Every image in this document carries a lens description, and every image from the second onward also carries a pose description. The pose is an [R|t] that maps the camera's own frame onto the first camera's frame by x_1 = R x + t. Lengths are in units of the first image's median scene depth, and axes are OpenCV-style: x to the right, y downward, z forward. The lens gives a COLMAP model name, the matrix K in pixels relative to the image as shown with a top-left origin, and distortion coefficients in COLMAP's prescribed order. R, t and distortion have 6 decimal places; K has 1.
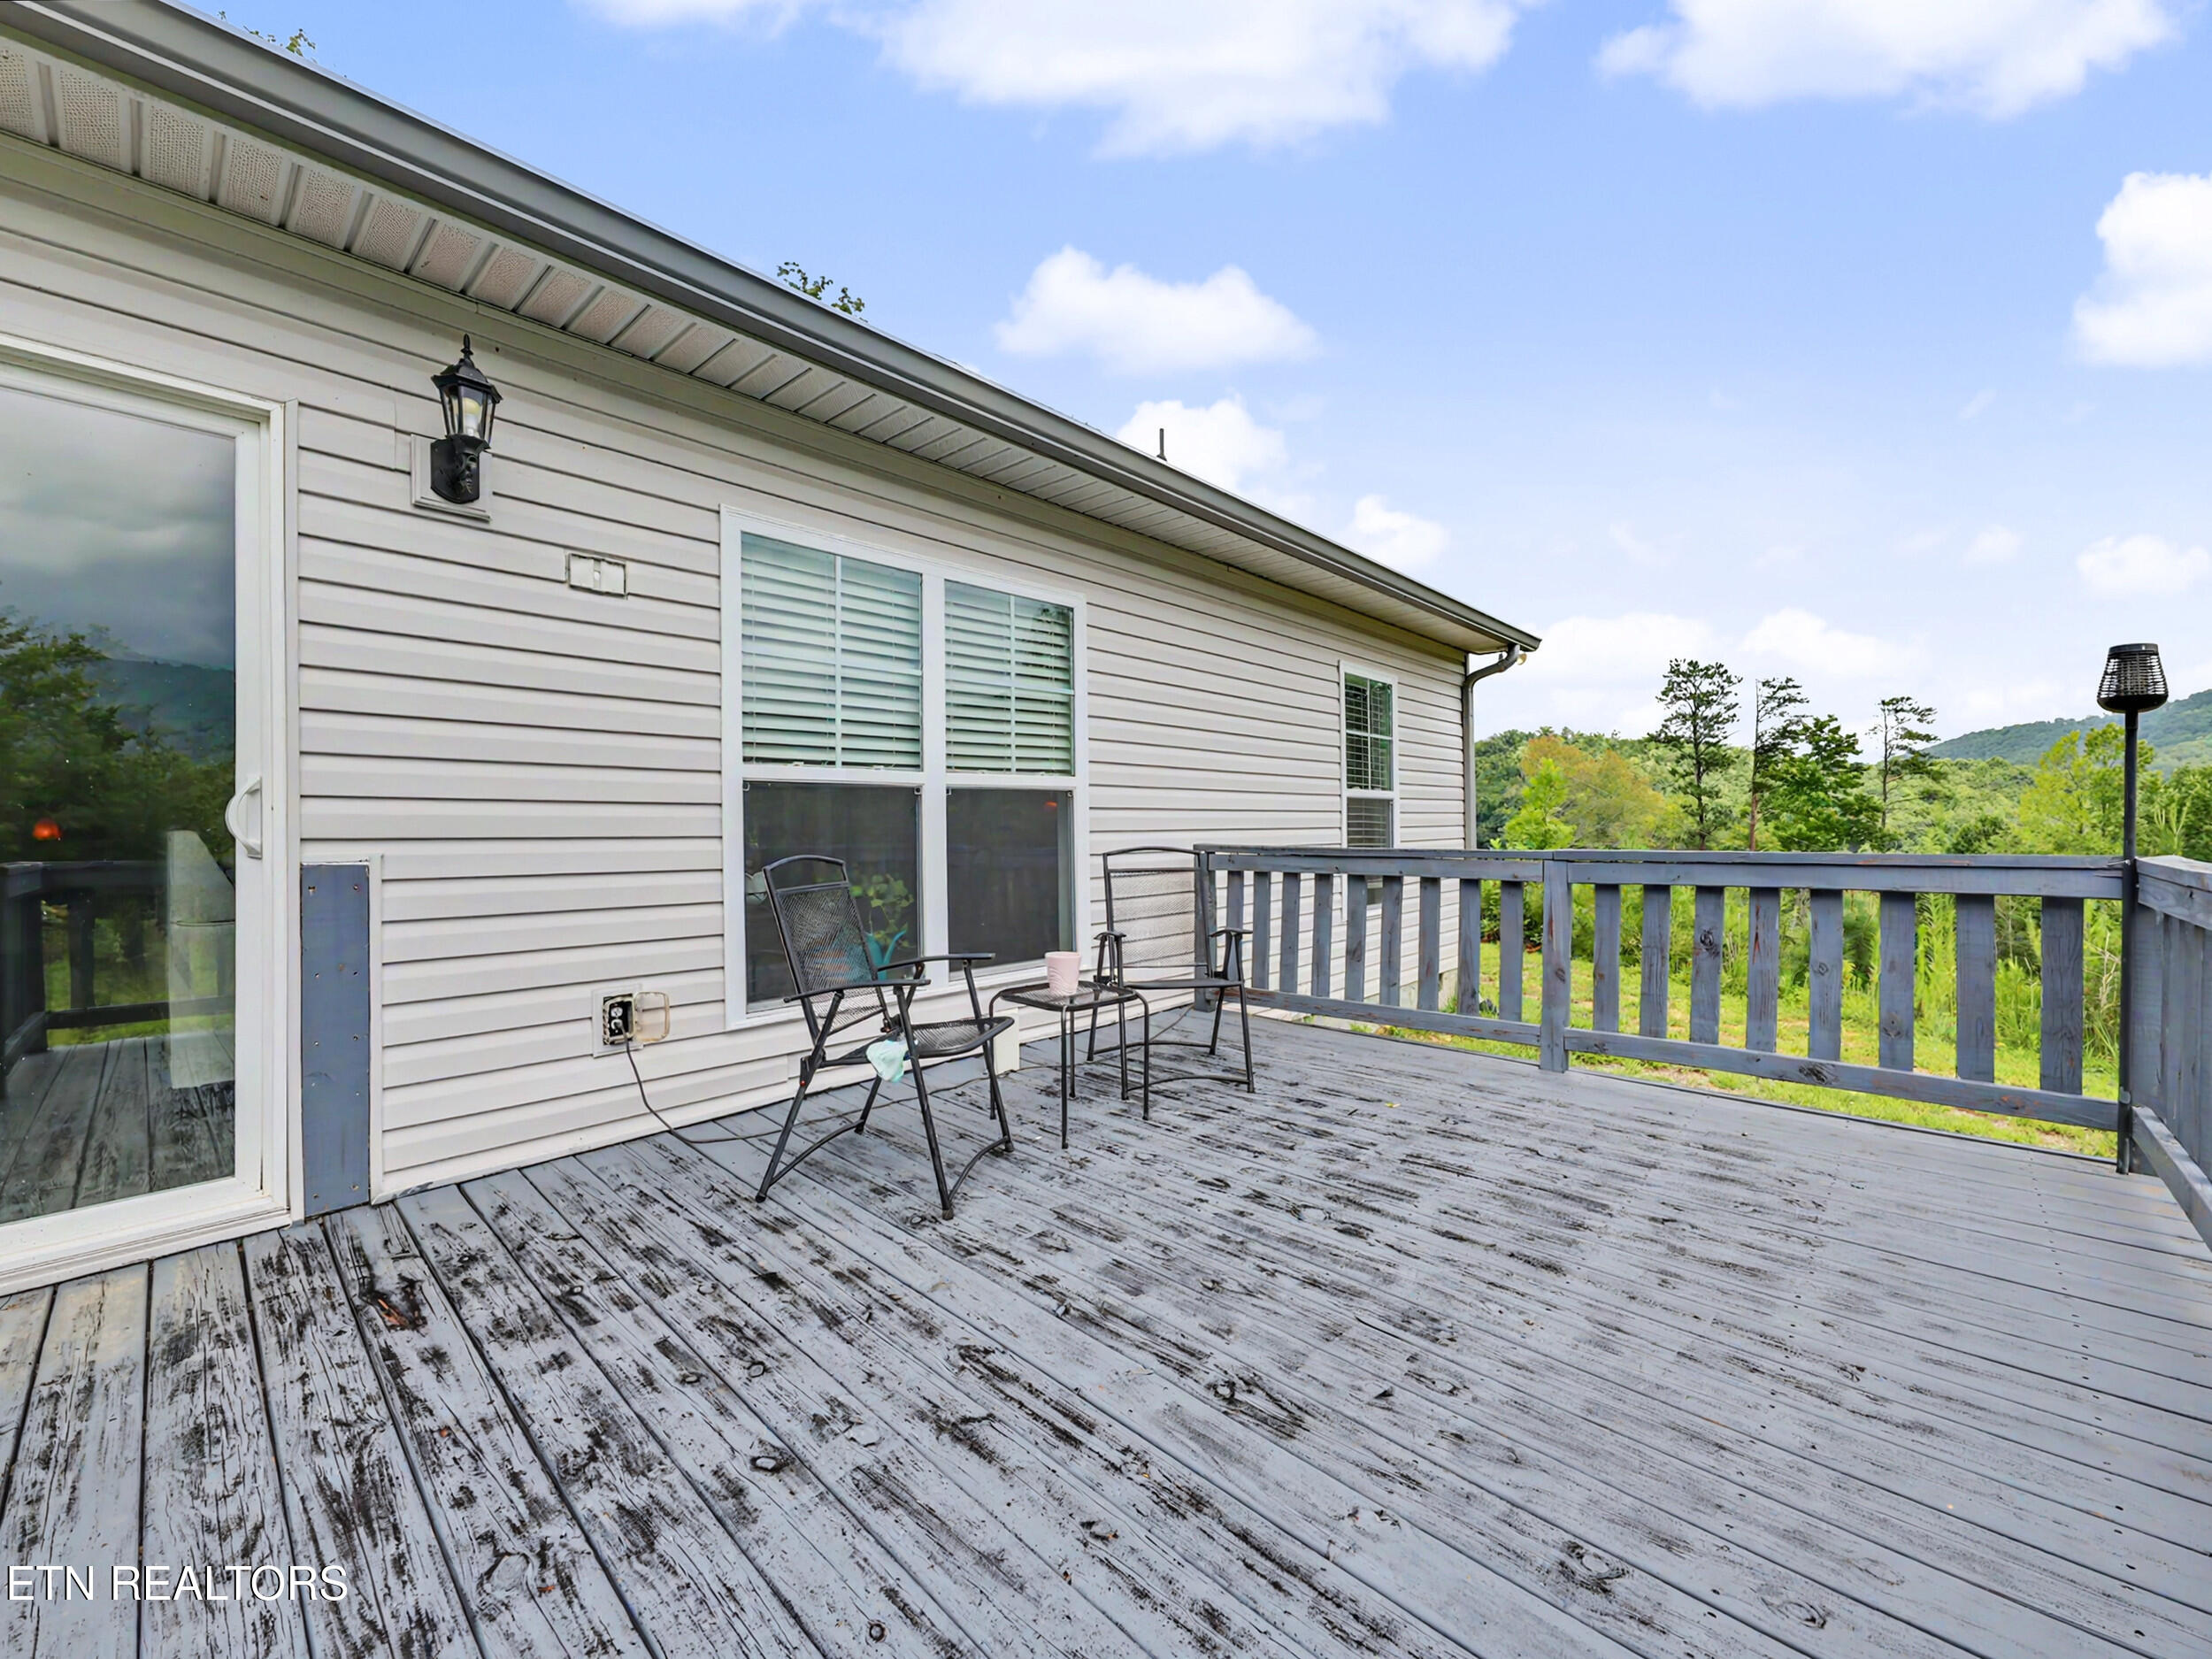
lens RADIAL K [[872.7, 0, 1106.0], [0, 872.7, 829.5], [0, 0, 1]] dist [-0.001943, 0.000439]
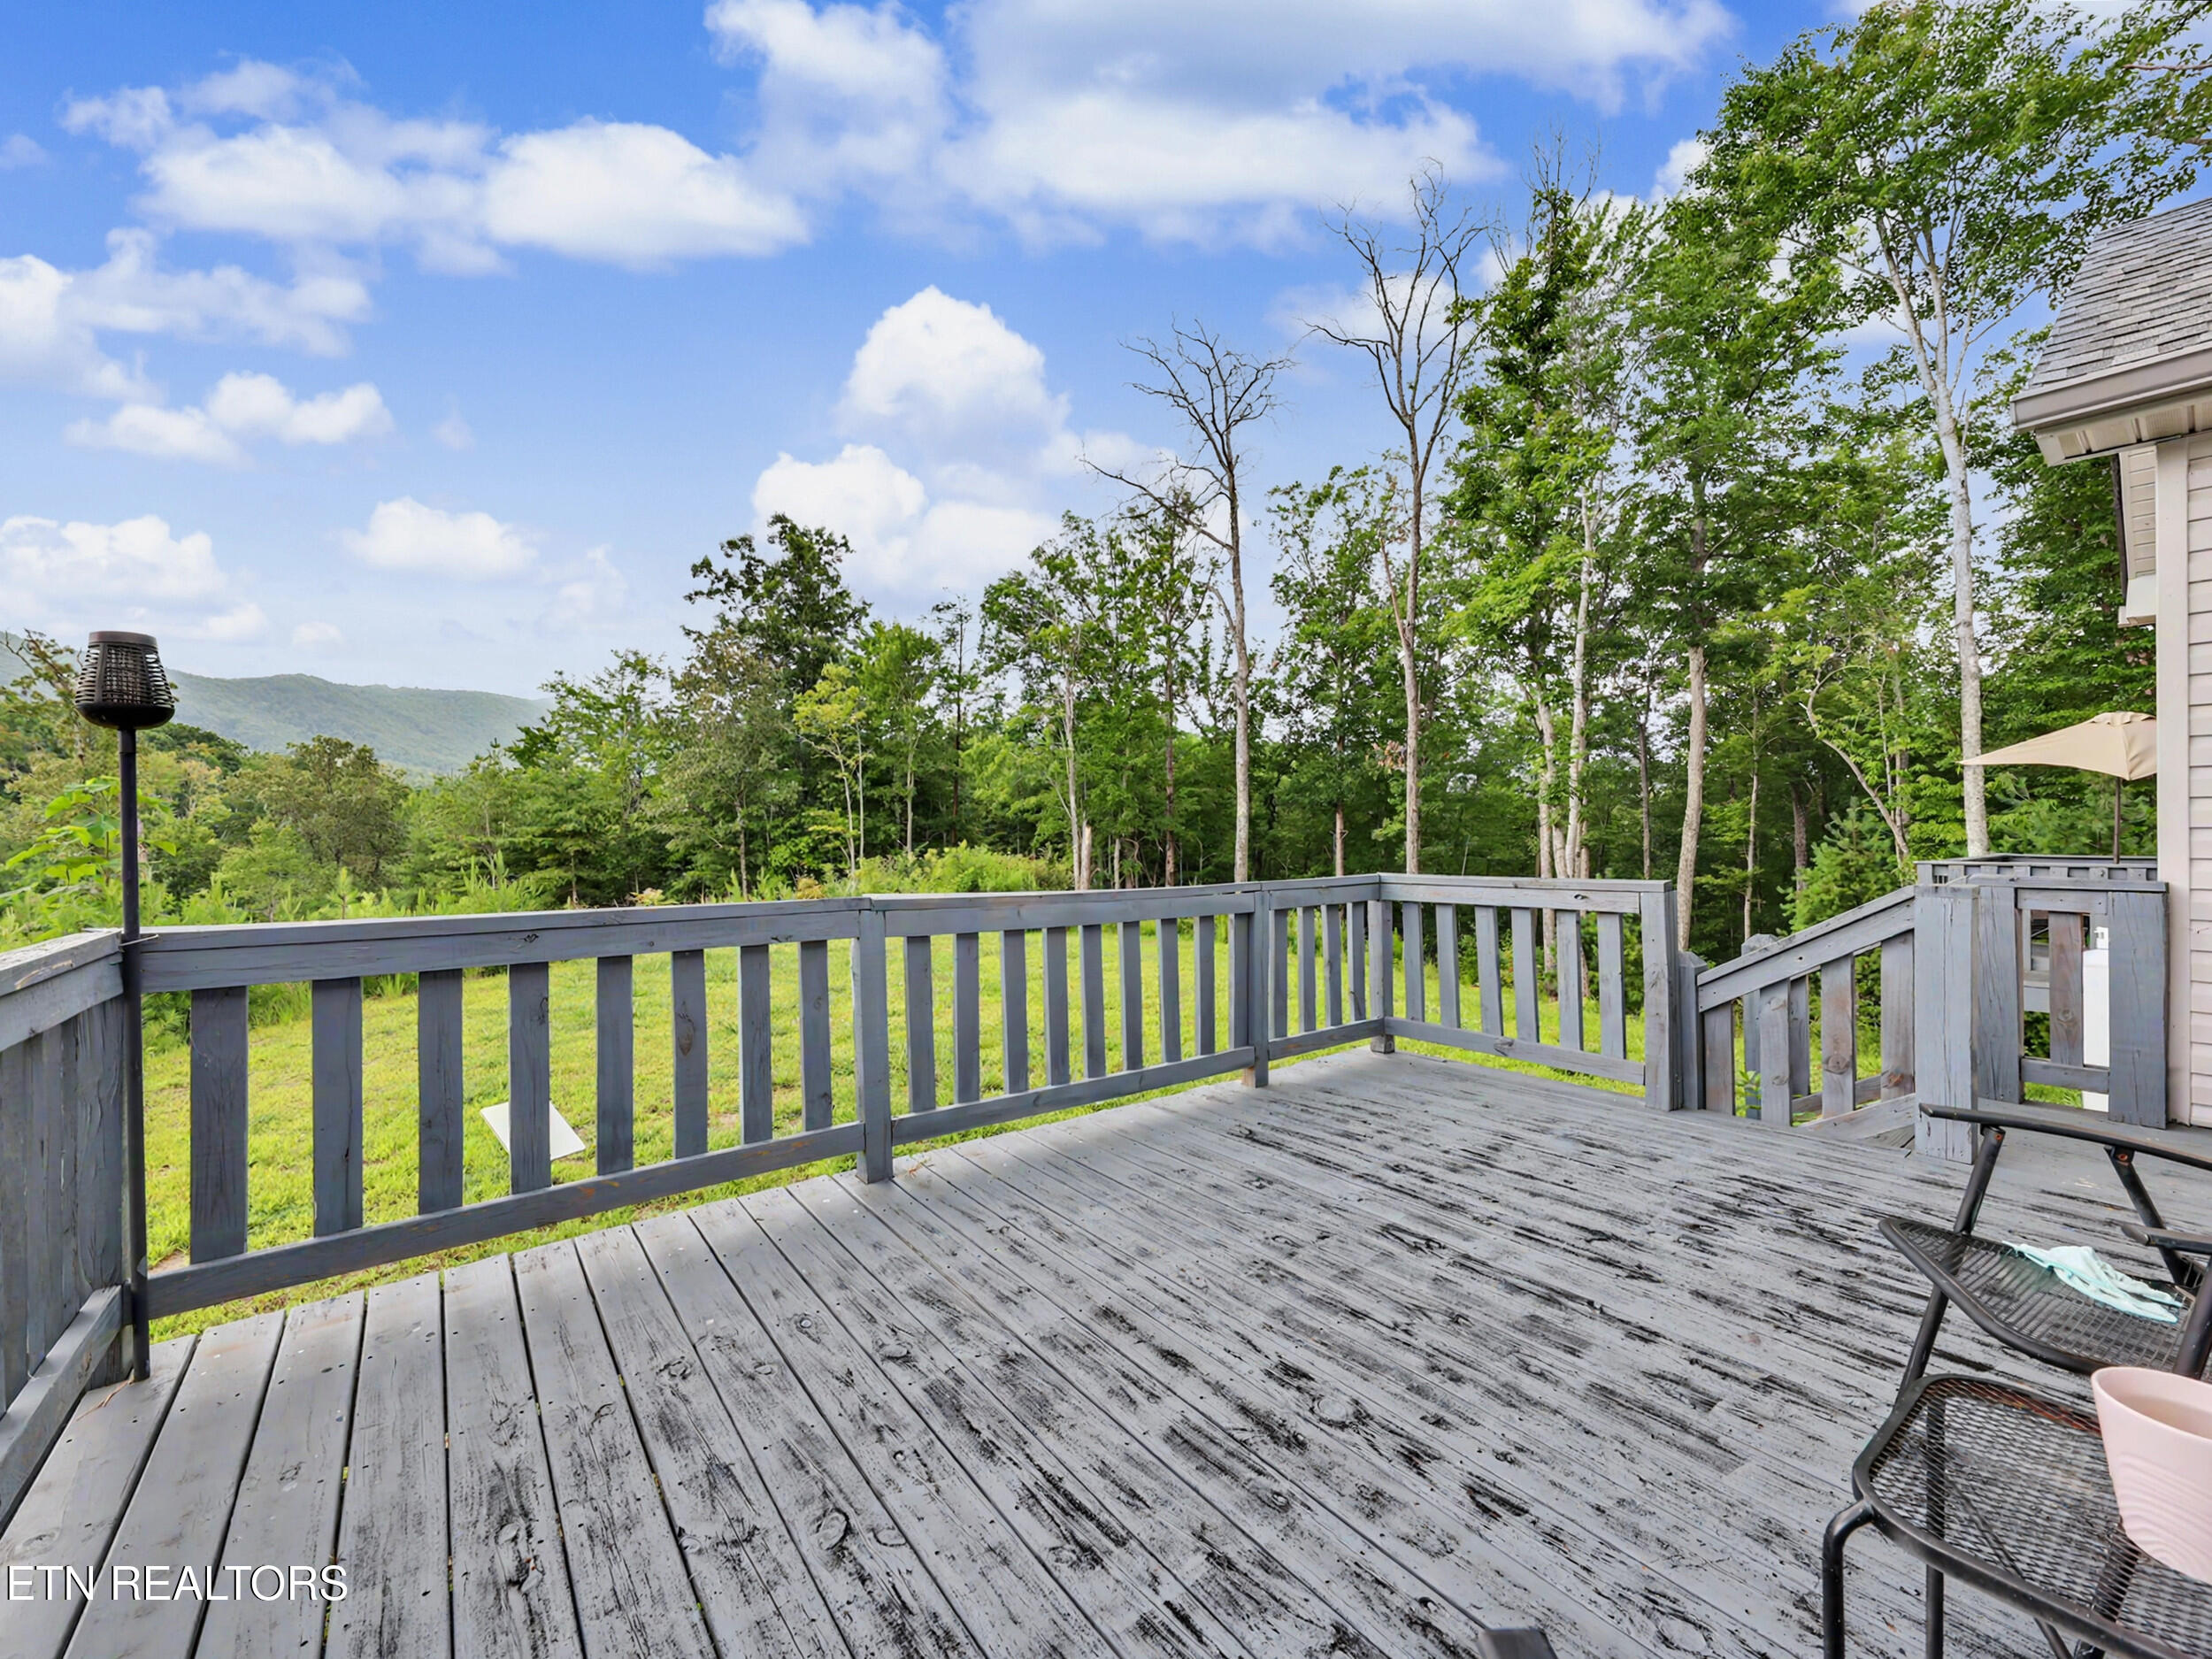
lens RADIAL K [[844.0, 0, 1103.3], [0, 844.0, 839.8], [0, 0, 1]] dist [-0.007165, 0.000356]
pose [[-0.986405, 0.011331, 0.163941, 0.394508], [0.013069, 0.999869, 0.009525, -0.058696], [-0.163811, 0.011538, -0.986424, 2.202644]]
